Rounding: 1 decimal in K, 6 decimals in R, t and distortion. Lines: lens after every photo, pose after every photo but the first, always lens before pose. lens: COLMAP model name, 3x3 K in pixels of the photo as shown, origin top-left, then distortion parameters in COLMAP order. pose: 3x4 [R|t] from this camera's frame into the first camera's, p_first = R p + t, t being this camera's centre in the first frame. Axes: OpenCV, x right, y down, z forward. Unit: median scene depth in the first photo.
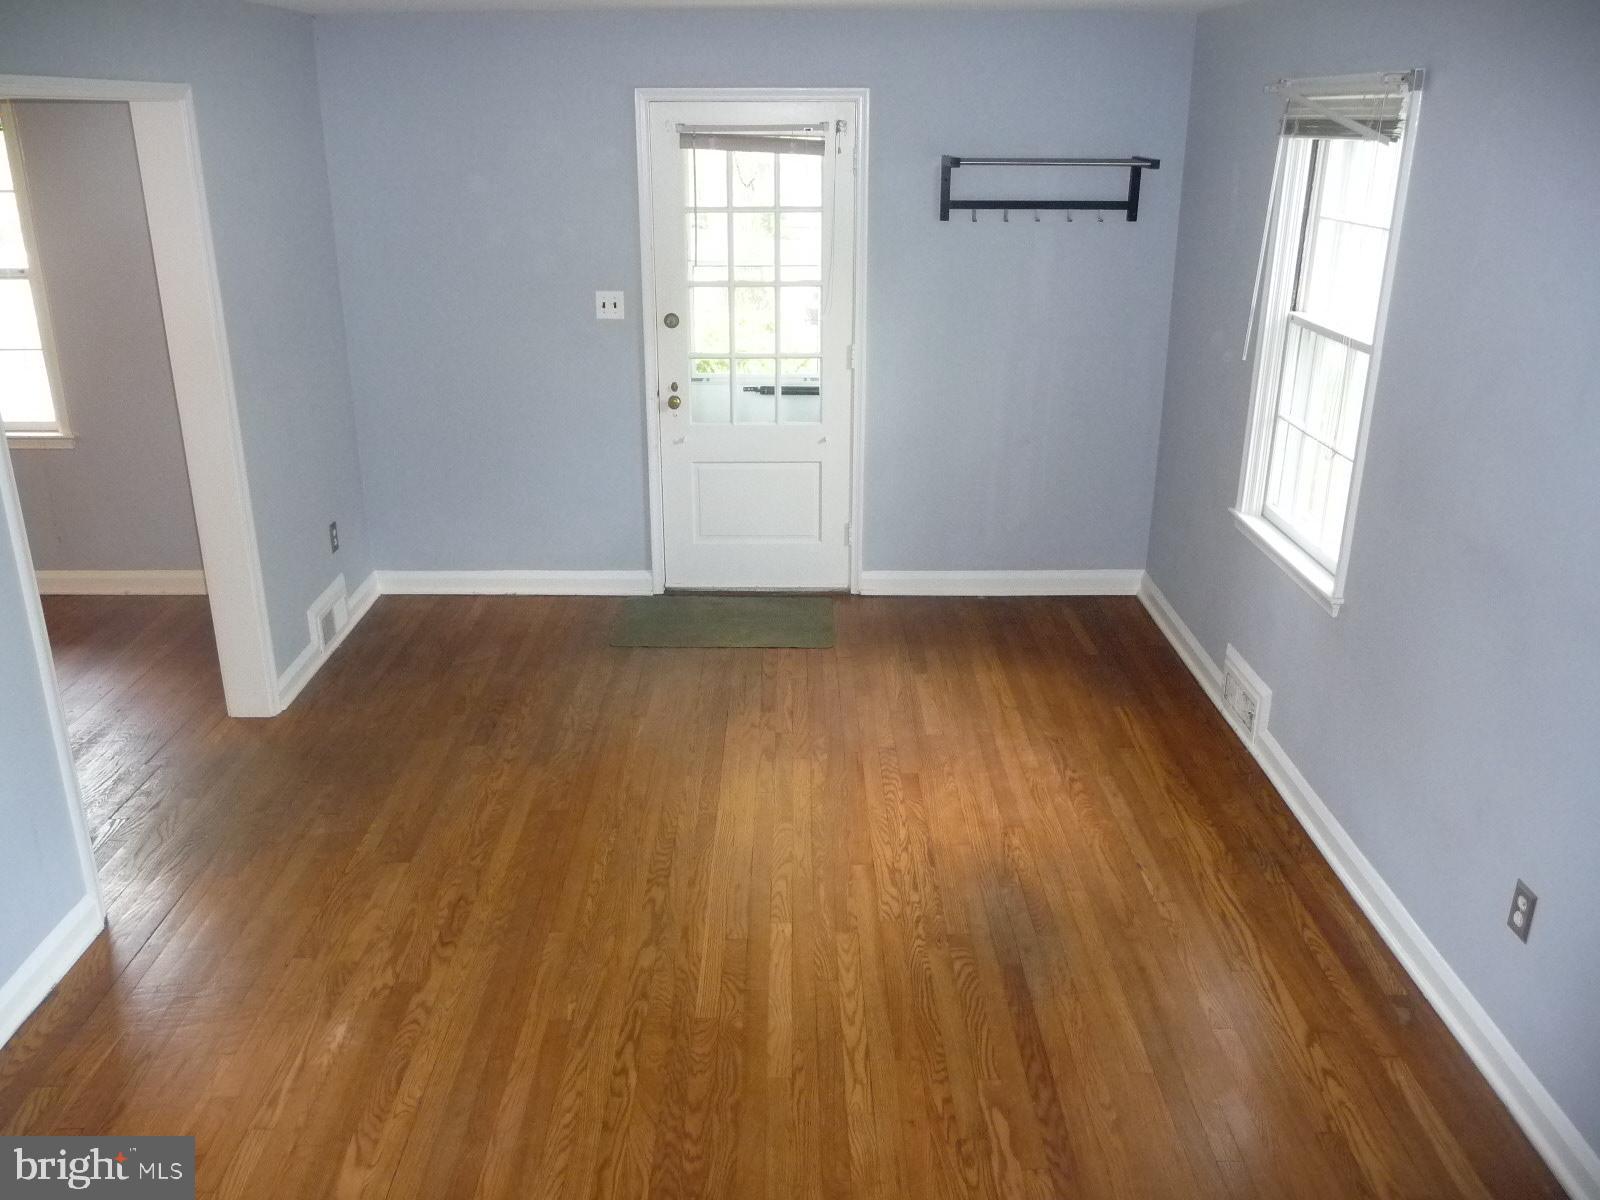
lens RADIAL K [[1296.3, 0, 800.0], [0, 1296.3, 600.0], [0, 0, 1]] dist [-0.021476, 0.000474]
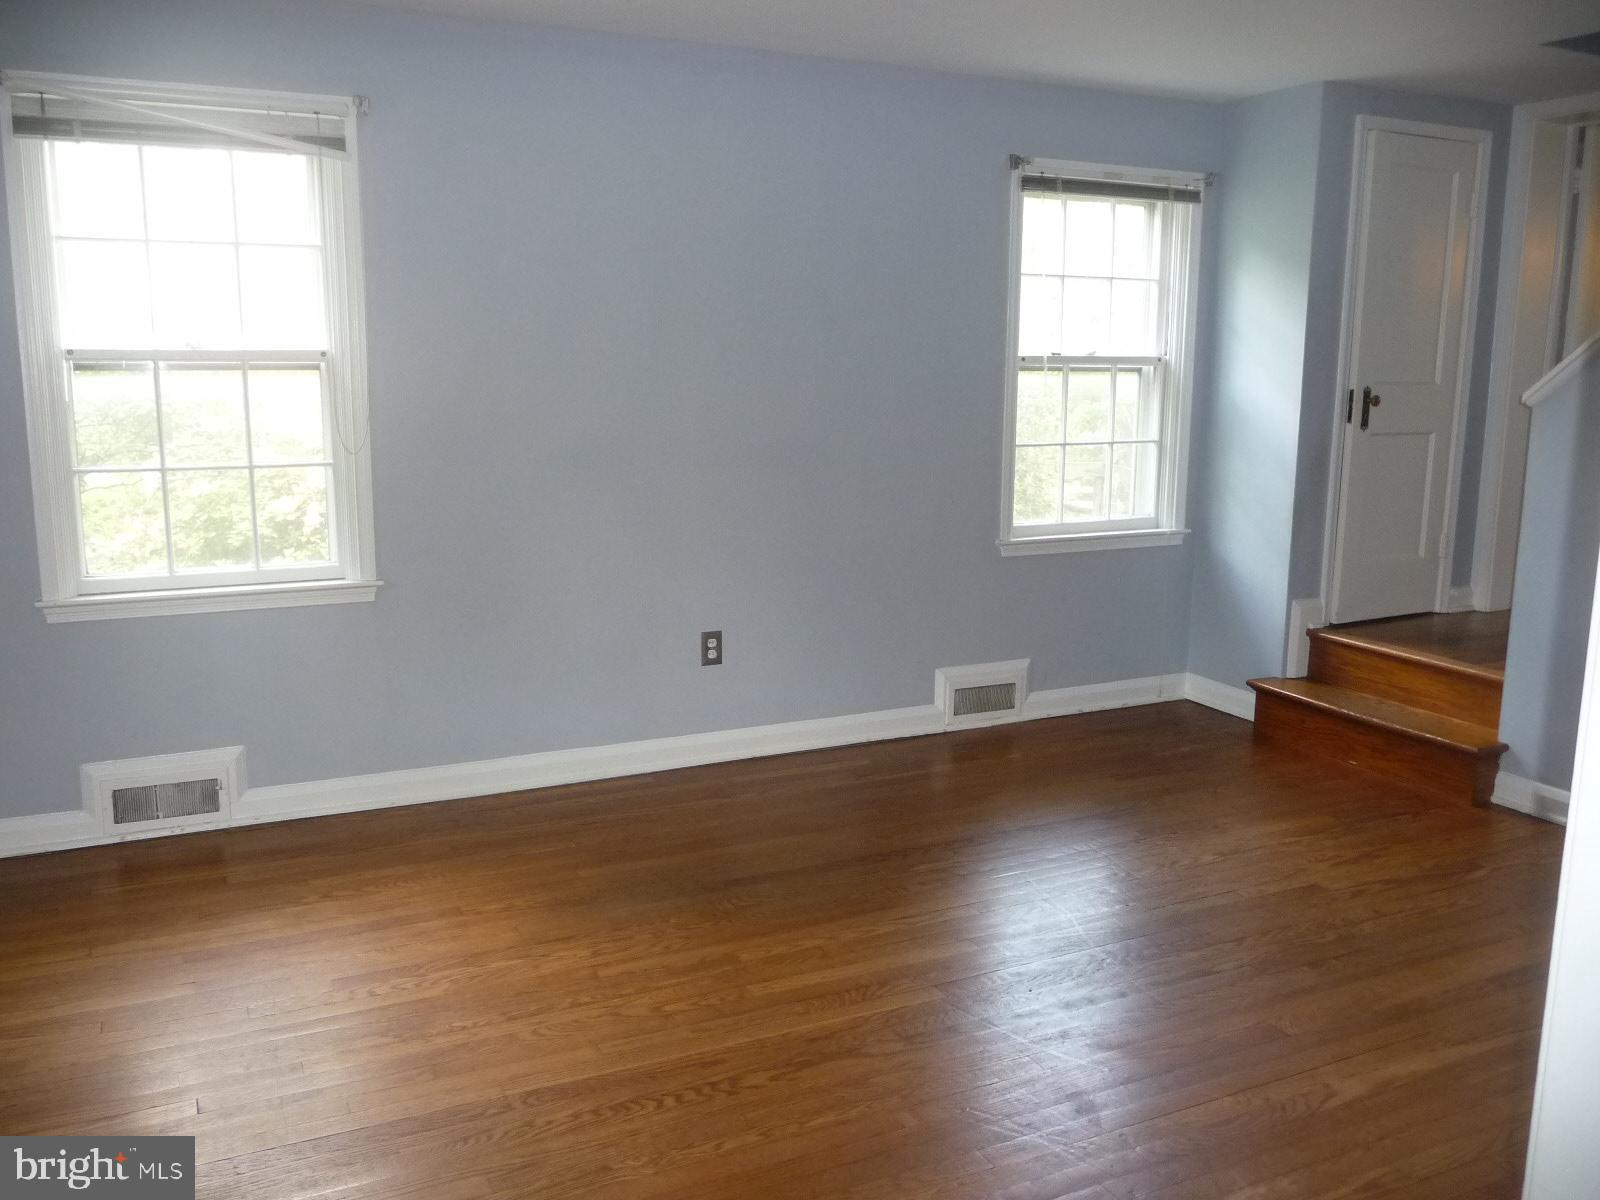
lens RADIAL K [[1296.3, 0, 800.0], [0, 1296.3, 600.0], [0, 0, 1]] dist [-0.021476, 0.000474]
pose [[-0.423436, -0.171943, 0.889459, -0.719502], [0.309694, 0.895198, 0.320485, -0.231635], [-0.851347, 0.411165, -0.325809, 1.126330]]
